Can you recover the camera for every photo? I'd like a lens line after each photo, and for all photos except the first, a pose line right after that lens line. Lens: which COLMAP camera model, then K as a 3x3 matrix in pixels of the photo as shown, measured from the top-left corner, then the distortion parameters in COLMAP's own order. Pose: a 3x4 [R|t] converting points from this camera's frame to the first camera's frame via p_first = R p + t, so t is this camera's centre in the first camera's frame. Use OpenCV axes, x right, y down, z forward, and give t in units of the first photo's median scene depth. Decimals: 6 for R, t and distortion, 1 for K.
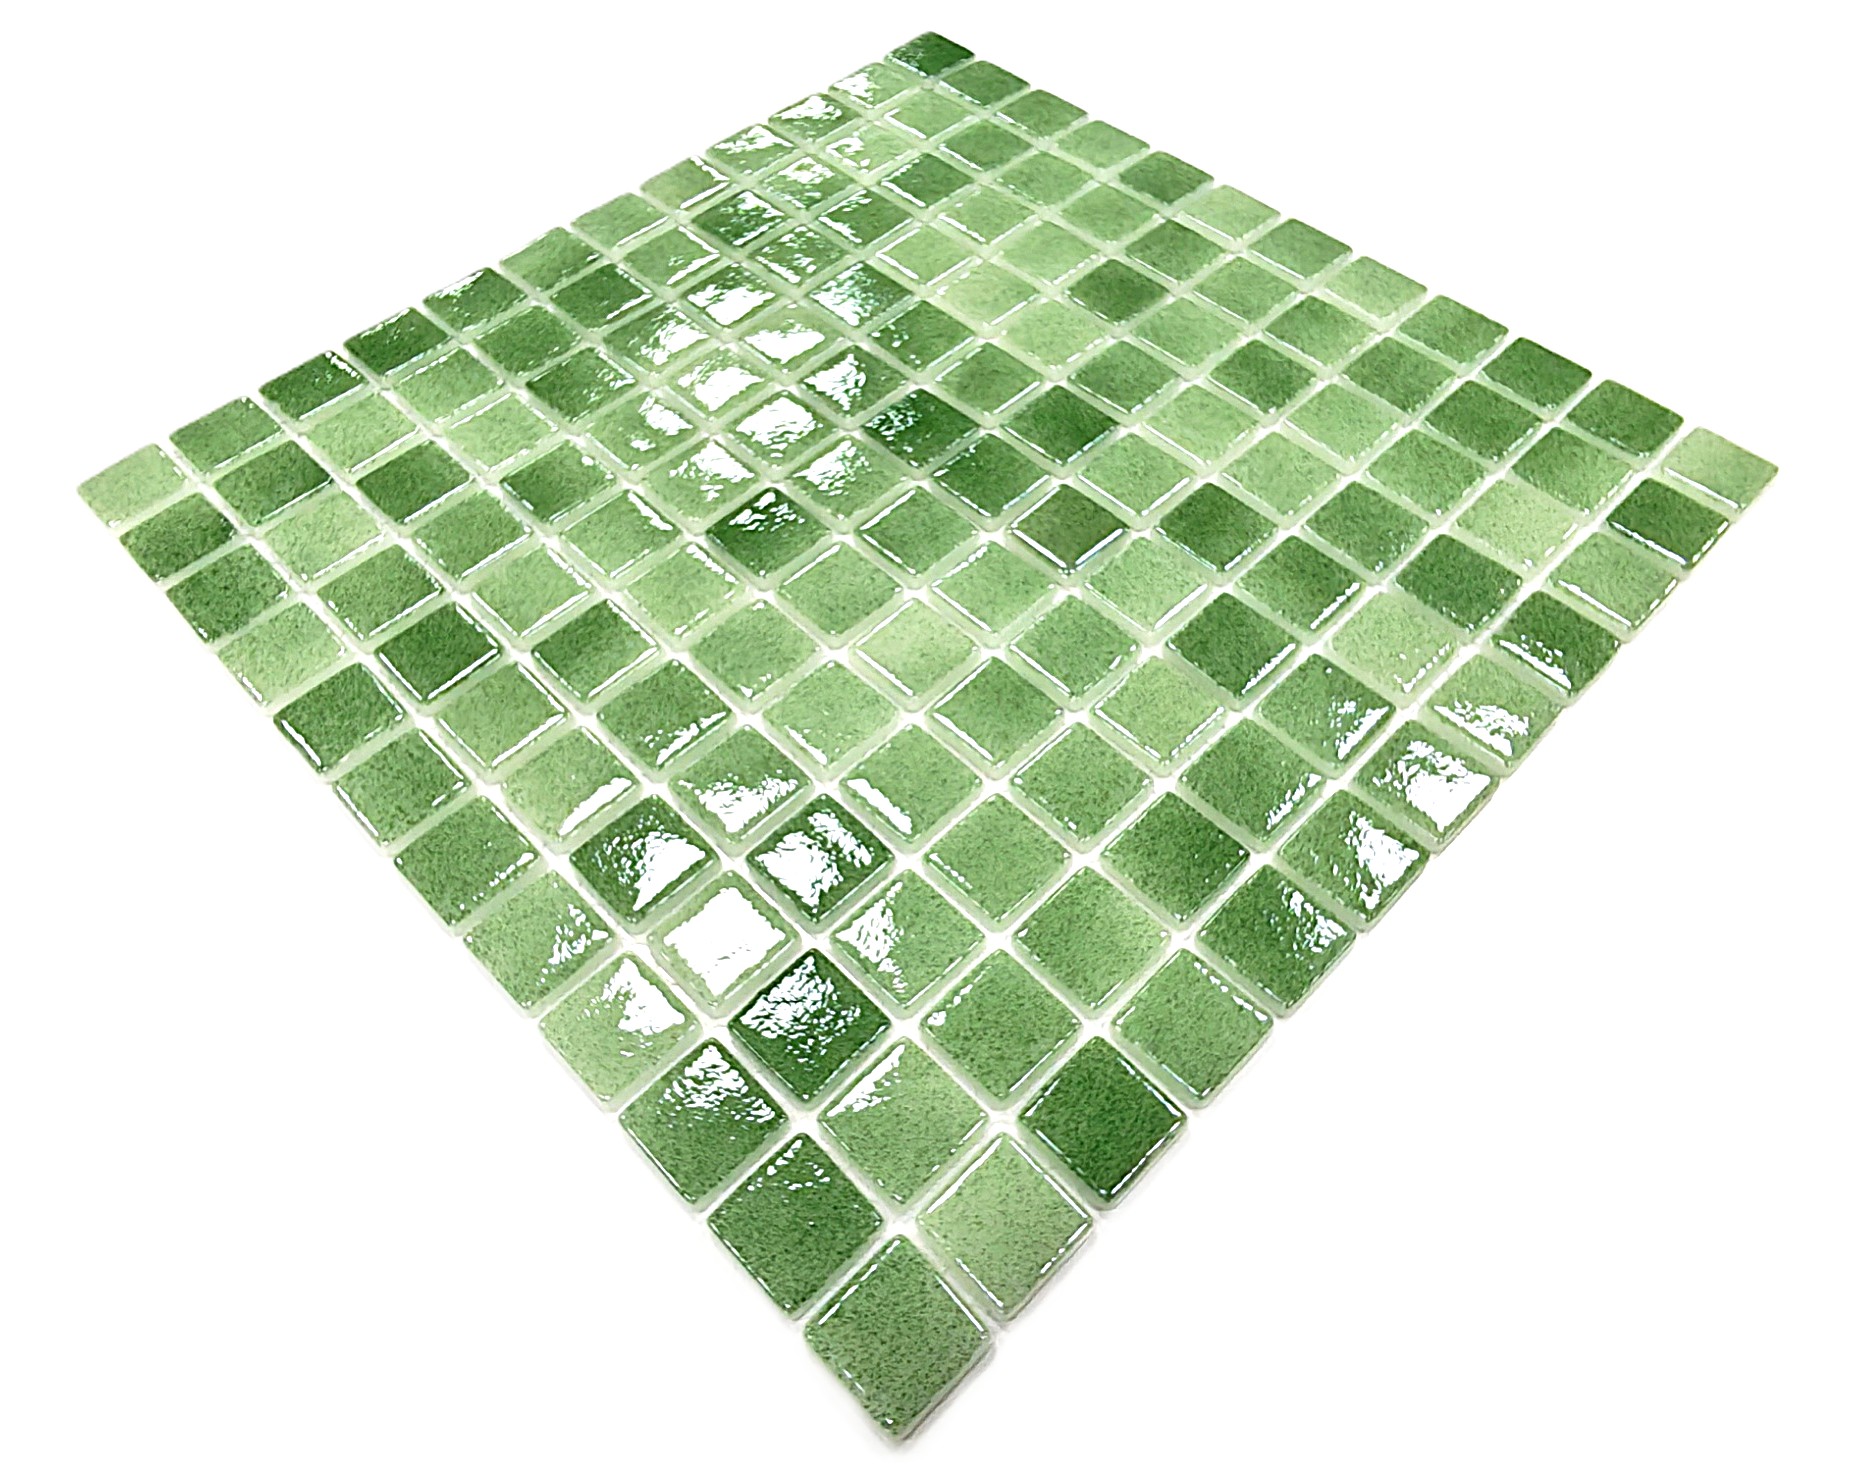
lens RADIAL K [[1336.3, 0, 933.0], [0, 1336.3, 731.1], [0, 0, 1]] dist [-0.014383, 0.015952]
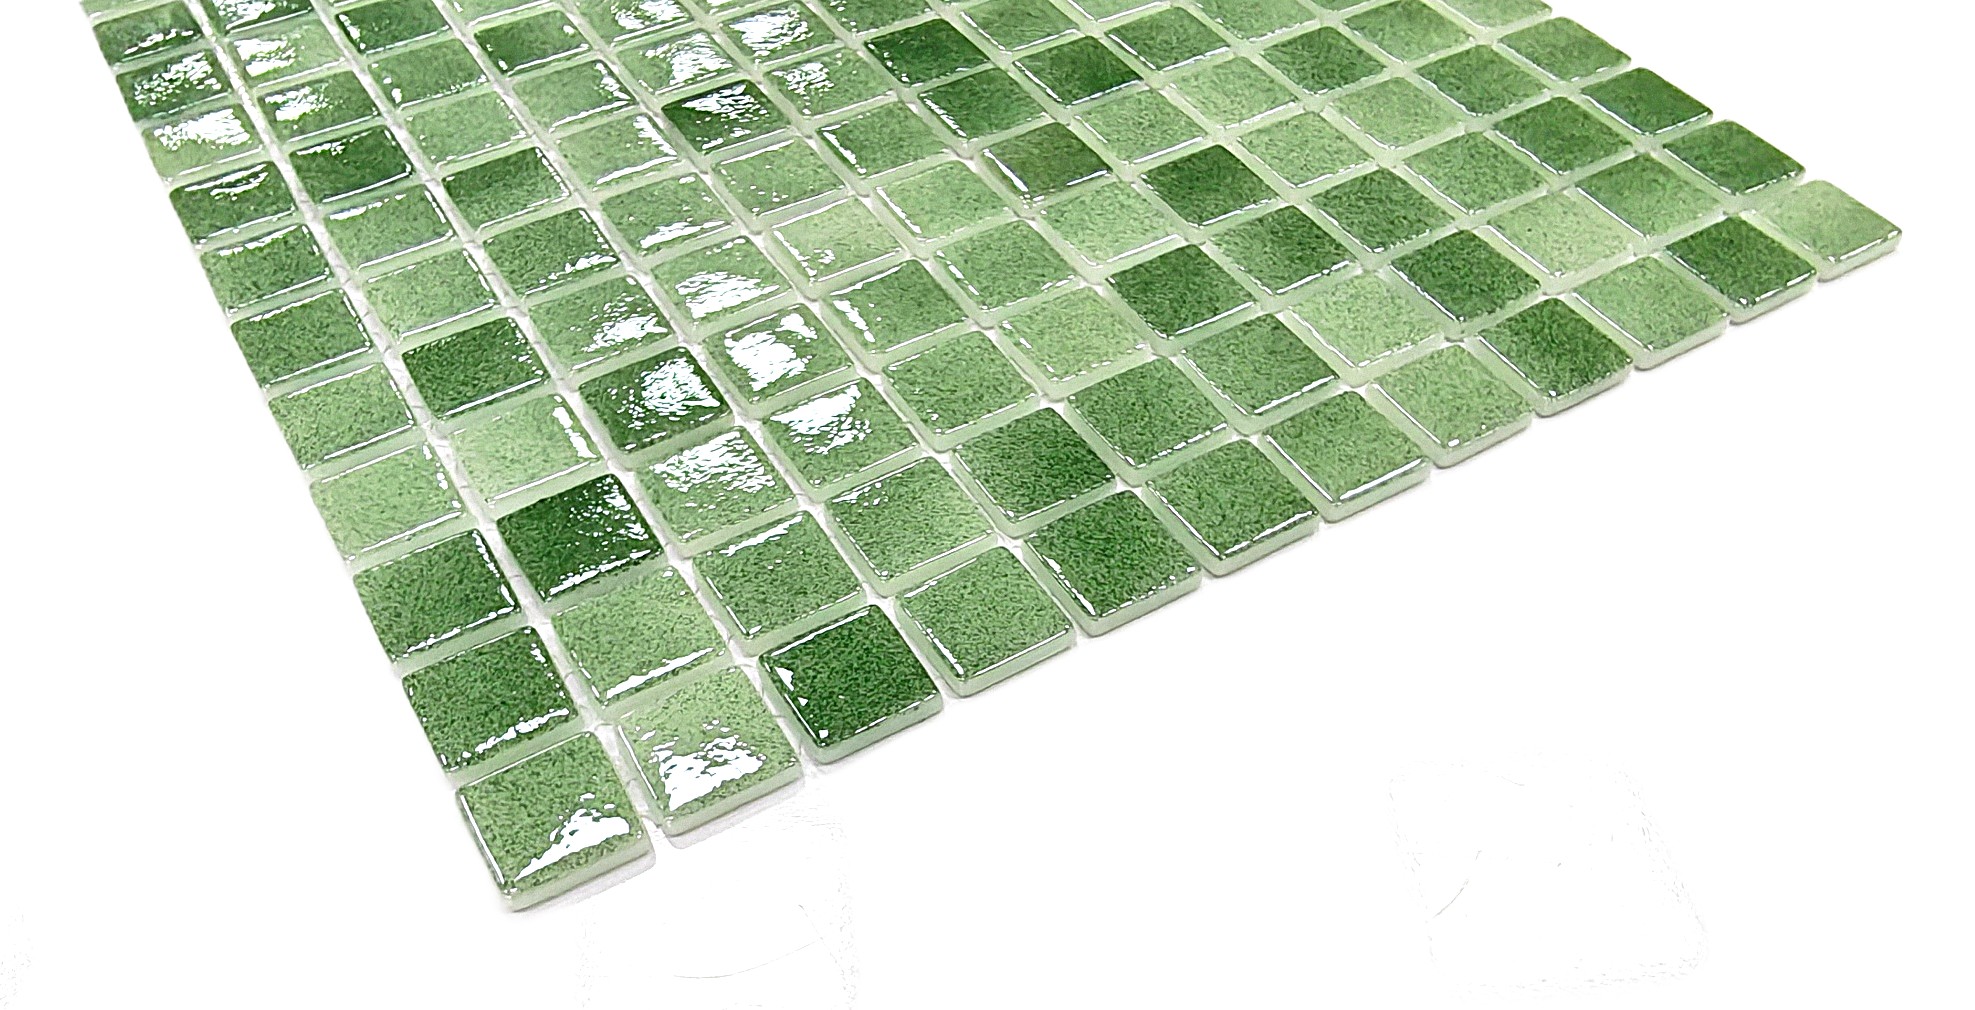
lens RADIAL K [[1758.0, 0, 975.0], [0, 1758.0, 505.0], [0, 0, 1]] dist [-0.003719, -0.016252]
pose [[0.972374, 0.179379, -0.149370, 0.267523], [-0.199710, 0.970578, -0.134512, 0.235045], [0.120847, 0.160626, 0.979589, -0.120260]]
